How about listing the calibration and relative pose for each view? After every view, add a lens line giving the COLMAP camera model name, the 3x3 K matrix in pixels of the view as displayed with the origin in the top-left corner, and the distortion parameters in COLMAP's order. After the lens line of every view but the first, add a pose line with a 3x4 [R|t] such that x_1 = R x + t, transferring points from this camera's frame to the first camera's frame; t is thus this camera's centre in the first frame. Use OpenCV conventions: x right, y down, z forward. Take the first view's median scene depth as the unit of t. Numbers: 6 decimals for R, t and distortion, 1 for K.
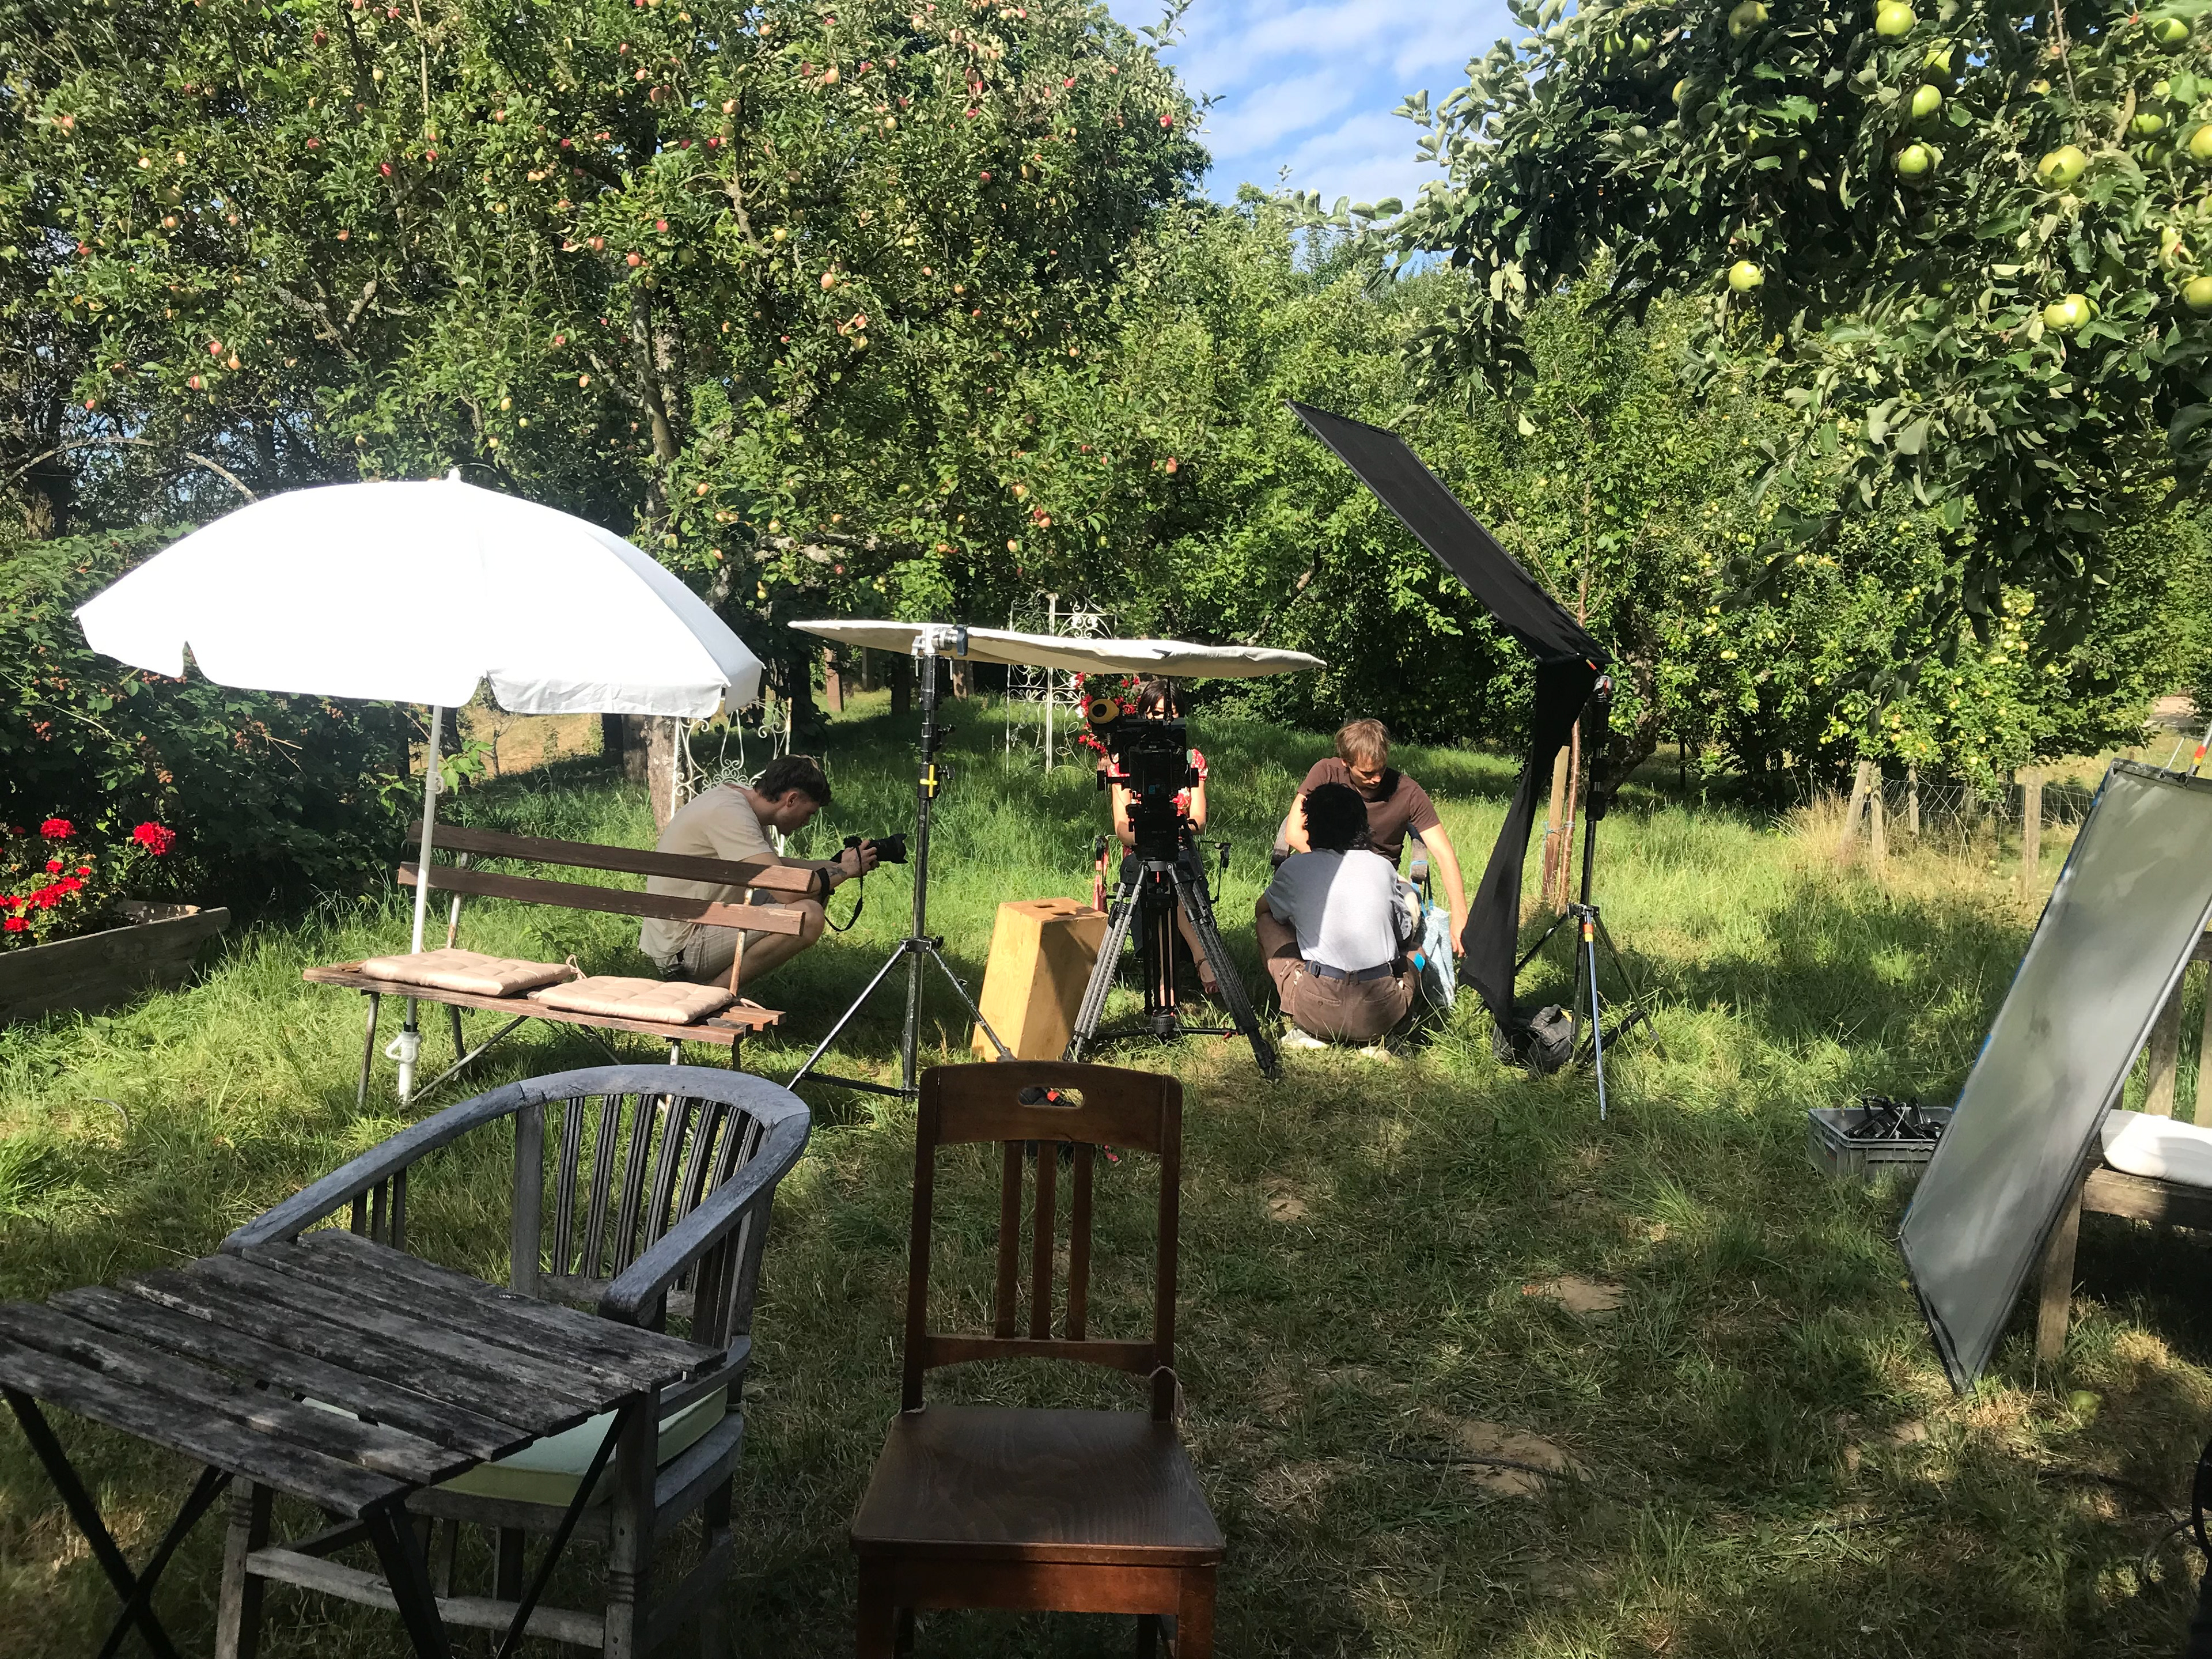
lens RADIAL K [[1818.7, 0, 1085.4], [0, 1818.7, 825.4], [0, 0, 1]] dist [0.066952, -0.079232]
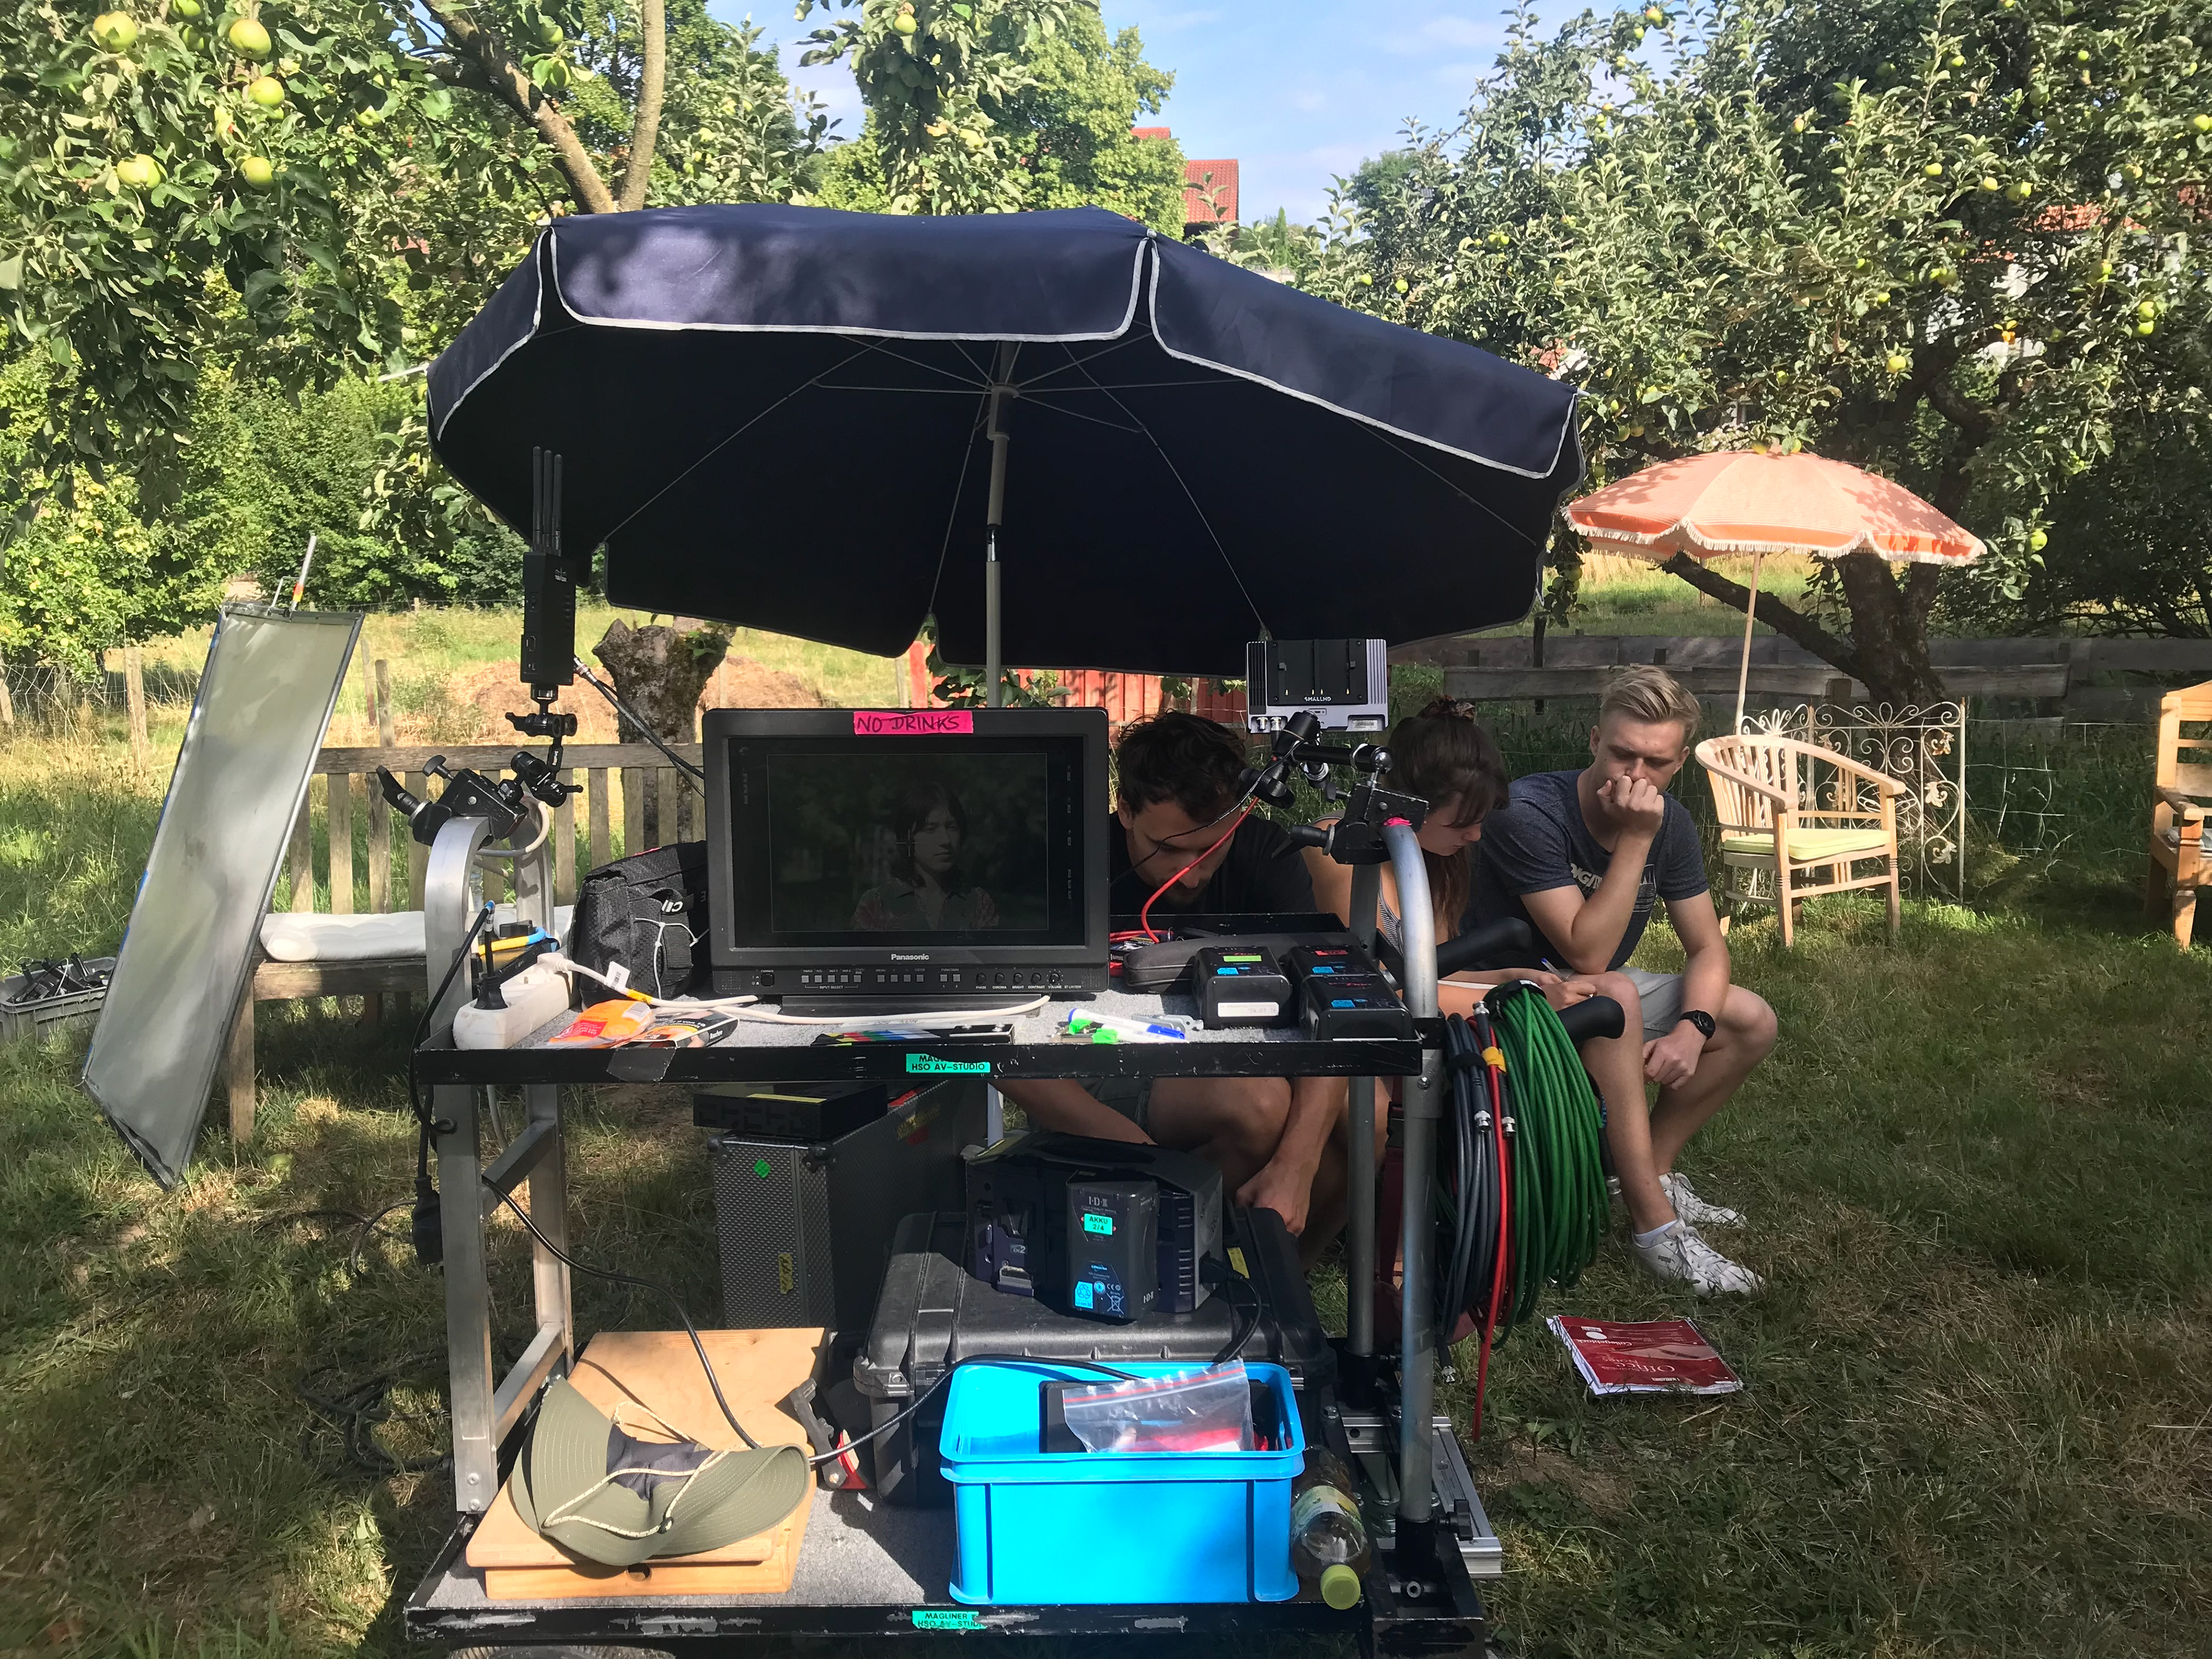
lens RADIAL K [[1818.7, 0, 1085.4], [0, 1818.7, 825.4], [0, 0, 1]] dist [0.066952, -0.079232]
pose [[0.573128, -0.131893, 0.808782, -0.073030], [0.083758, 0.991222, 0.102291, 0.037028], [-0.815174, 0.009116, 0.579144, -0.073034]]
